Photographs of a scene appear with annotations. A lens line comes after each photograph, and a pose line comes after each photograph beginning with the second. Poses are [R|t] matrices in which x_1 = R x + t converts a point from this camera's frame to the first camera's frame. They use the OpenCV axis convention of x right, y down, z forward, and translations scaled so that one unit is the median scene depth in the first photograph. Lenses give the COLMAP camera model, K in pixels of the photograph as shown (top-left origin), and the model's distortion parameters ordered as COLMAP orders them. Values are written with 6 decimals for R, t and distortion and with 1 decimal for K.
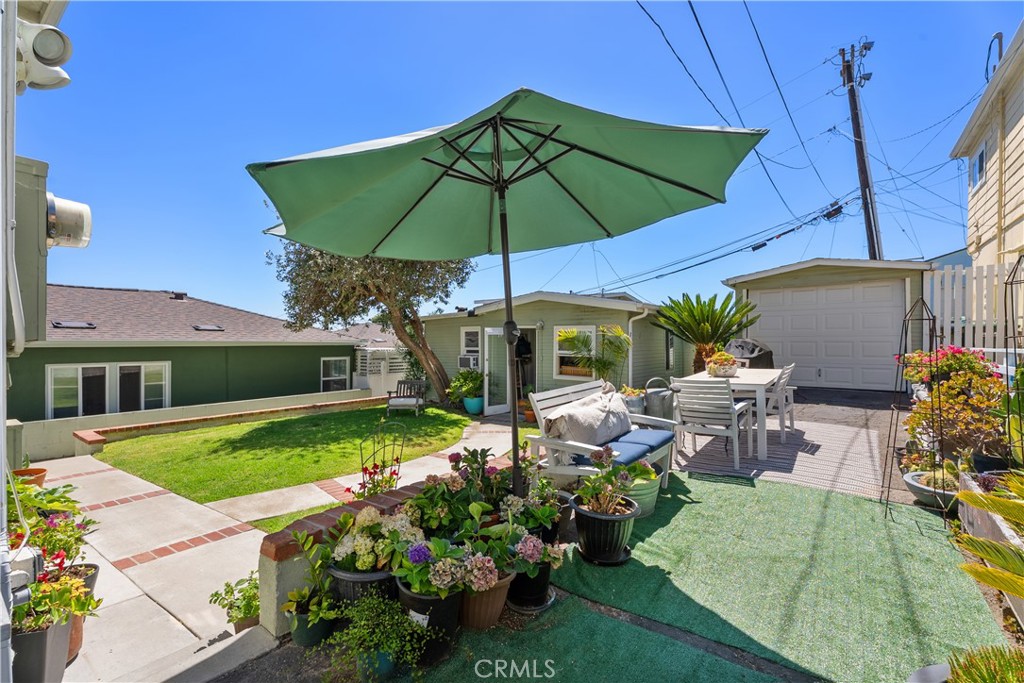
lens RADIAL K [[462.5, 0, 514.5], [0, 462.5, 341.2], [0, 0, 1]] dist [0.004239, -0.000186]
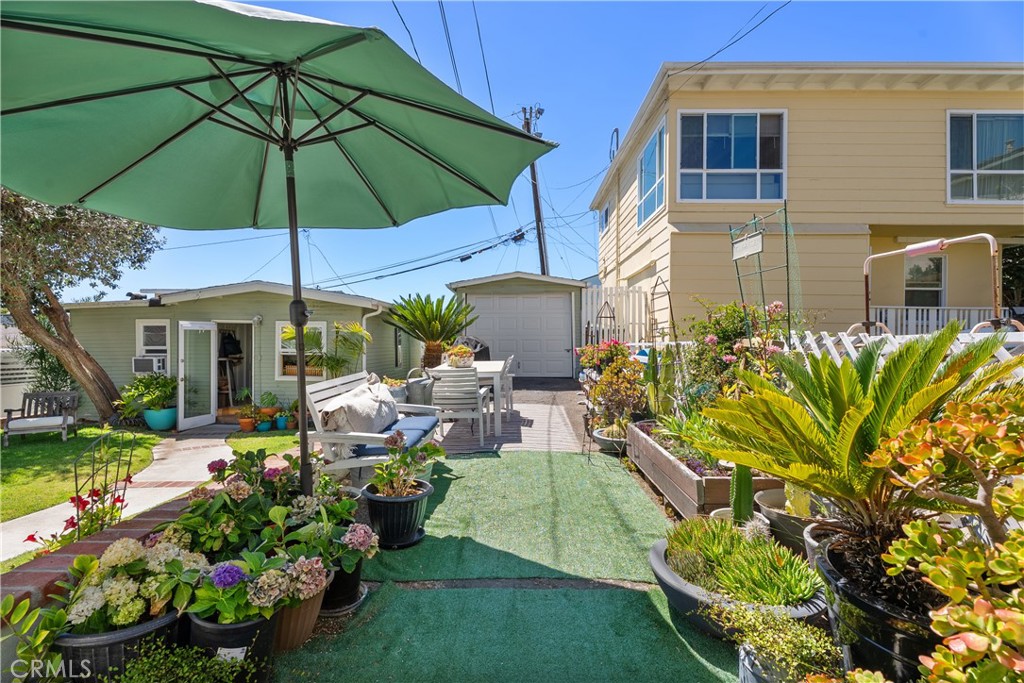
lens RADIAL K [[462.5, 0, 511.3], [0, 462.5, 340.6], [0, 0, 1]] dist [0.004239, -0.000186]
pose [[0.814716, 0.004698, 0.579841, -0.126510], [0.000989, 0.999954, -0.009491, 0.028337], [-0.579859, 0.008306, 0.814674, 0.027175]]
